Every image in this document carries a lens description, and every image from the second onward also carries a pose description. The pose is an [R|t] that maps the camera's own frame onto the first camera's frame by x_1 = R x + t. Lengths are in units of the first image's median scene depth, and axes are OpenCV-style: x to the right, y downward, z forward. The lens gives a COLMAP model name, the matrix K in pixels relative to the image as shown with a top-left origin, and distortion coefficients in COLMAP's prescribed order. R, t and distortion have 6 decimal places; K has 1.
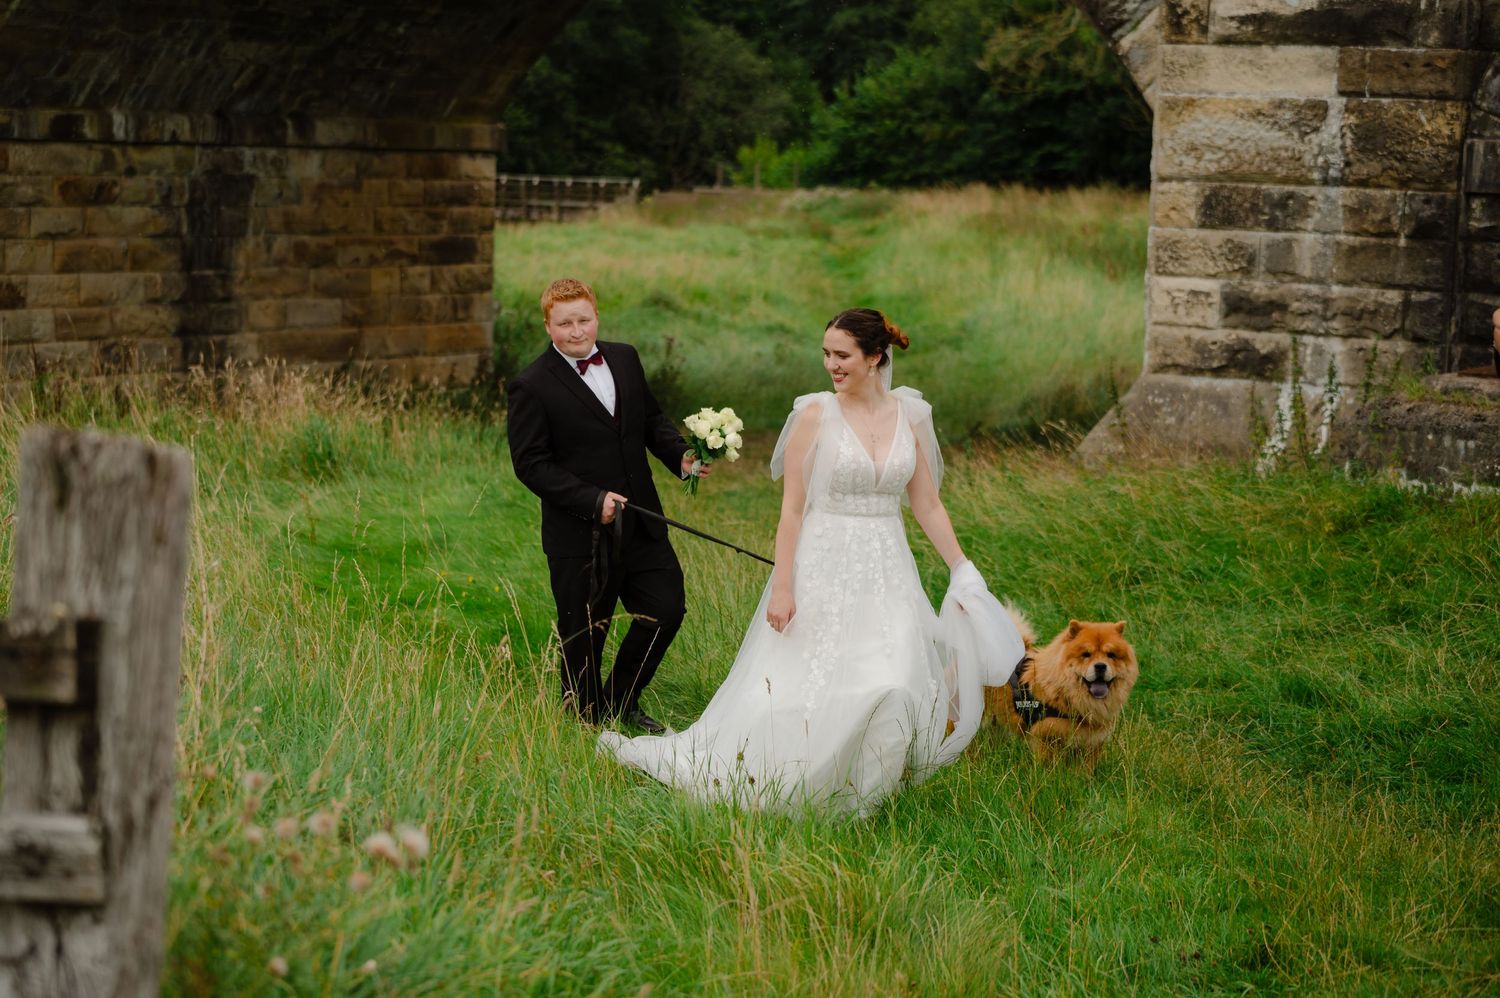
lens RADIAL K [[3094.7, 0, 751.0], [0, 3094.7, 488.5], [0, 0, 1]] dist [0.544577, 0.000000]
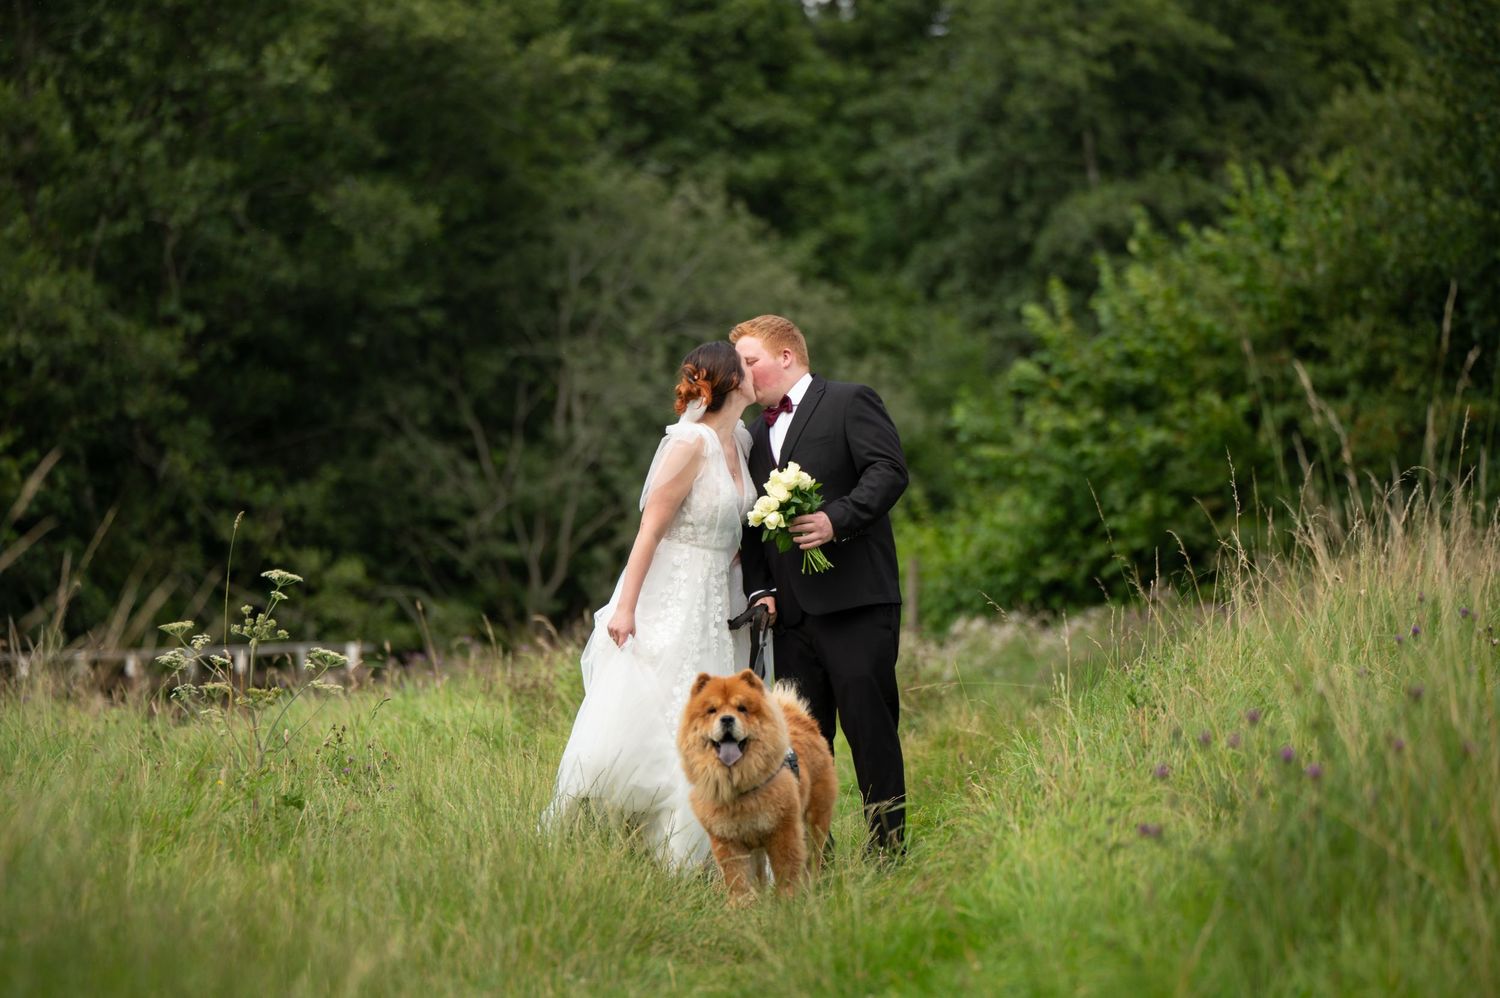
lens RADIAL K [[6474.5, 0, 754.2], [0, 6474.5, 500.1], [0, 0, 1]] dist [0.453491, 0.000000]
pose [[0.998534, -0.038090, -0.038470, 0.023397], [0.031937, 0.988245, -0.149507, -0.020725], [0.043712, 0.148059, 0.988012, 0.396294]]
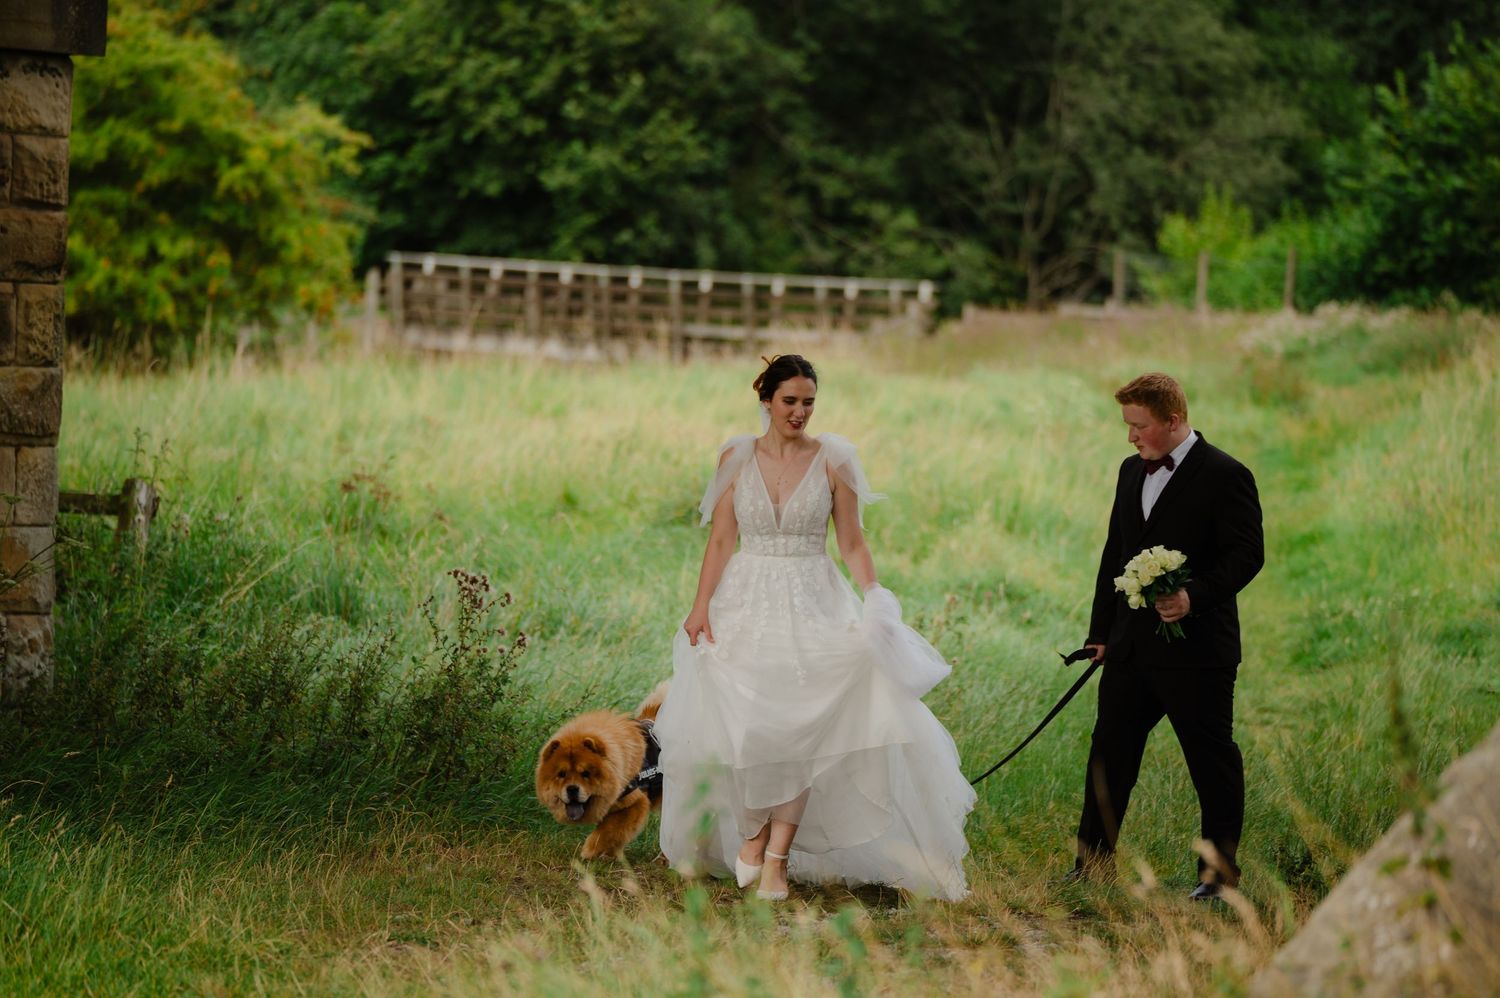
lens RADIAL K [[6322.8, 0, 752.3], [0, 6322.8, 499.8], [0, 0, 1]] dist [0.189998, 0.000000]
pose [[0.995069, 0.026974, -0.095446, 0.025065], [-0.033971, 0.996793, -0.072460, -0.002332], [0.093185, 0.075345, 0.992794, 0.105243]]
